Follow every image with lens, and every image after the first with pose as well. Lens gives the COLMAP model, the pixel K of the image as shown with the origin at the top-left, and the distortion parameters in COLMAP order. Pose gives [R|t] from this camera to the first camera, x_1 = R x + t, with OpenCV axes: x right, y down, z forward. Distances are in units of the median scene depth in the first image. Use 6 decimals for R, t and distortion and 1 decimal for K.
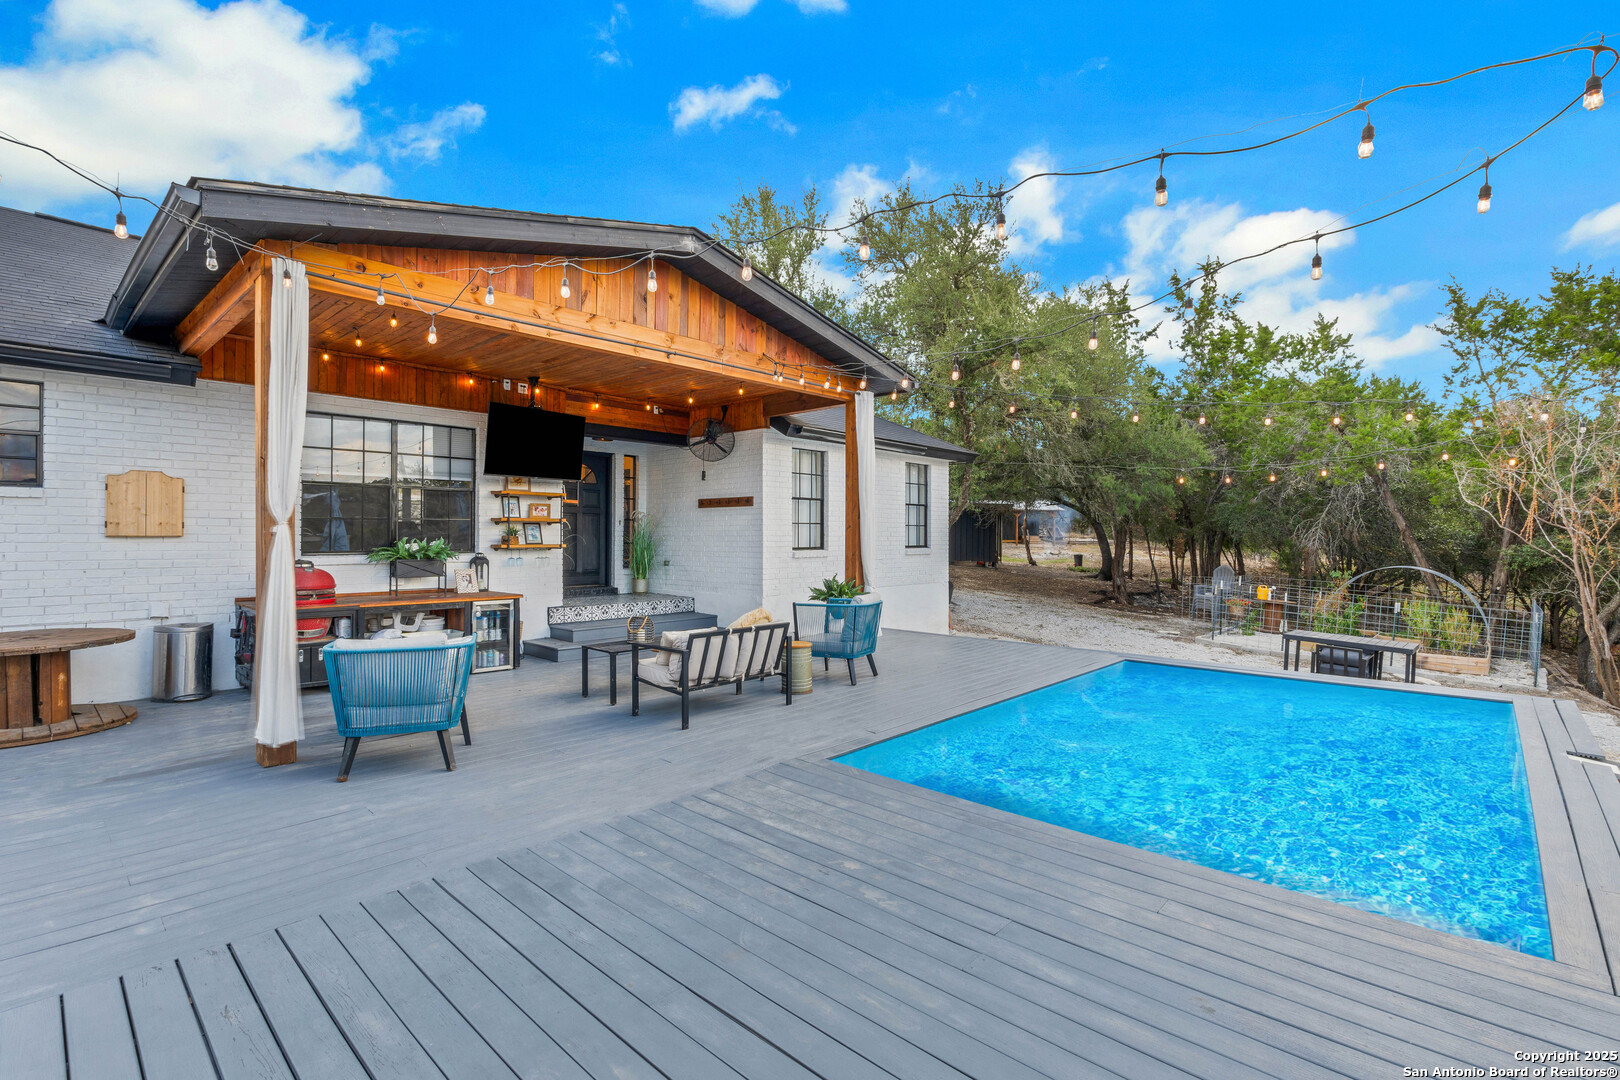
lens RADIAL K [[748.4, 0, 836.4], [0, 748.4, 525.8], [0, 0, 1]] dist [-0.010944, 0.000151]
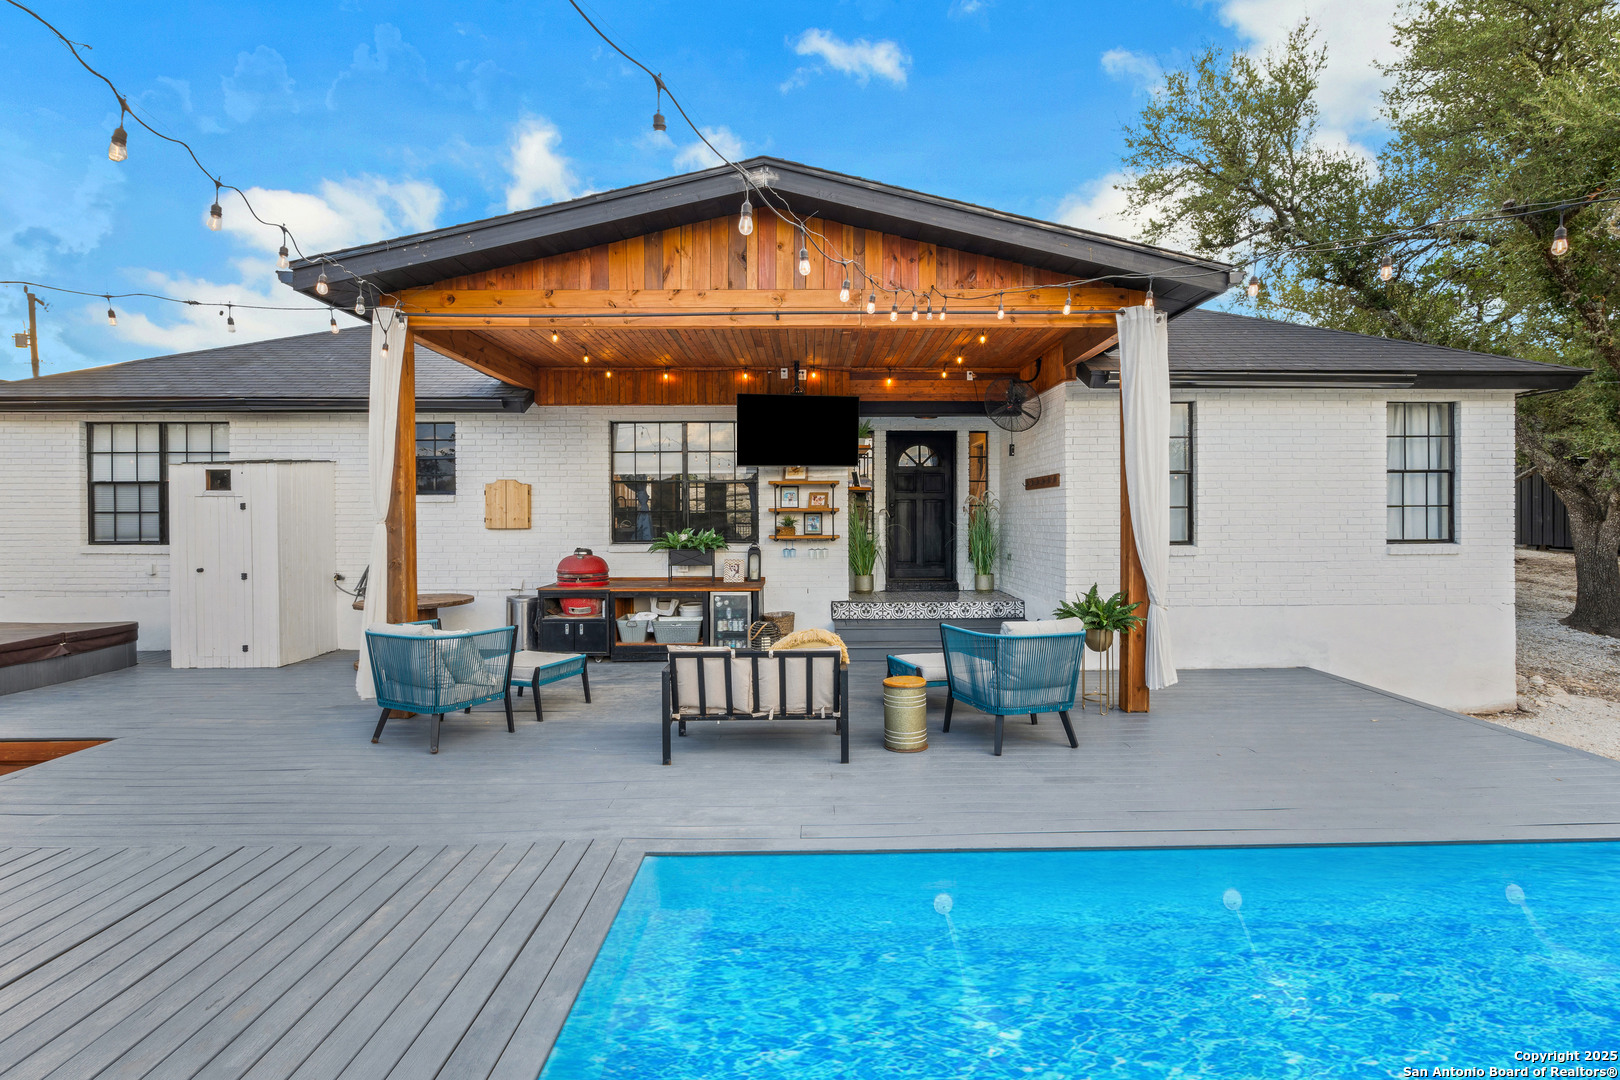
lens RADIAL K [[775.2, 0, 815.8], [0, 775.2, 516.2], [0, 0, 1]] dist [-0.007237, -0.000748]
pose [[0.672465, -0.005976, -0.740105, 0.398322], [0.015890, 0.999853, 0.006364, -0.006668], [0.739958, -0.016040, 0.672462, 0.389628]]
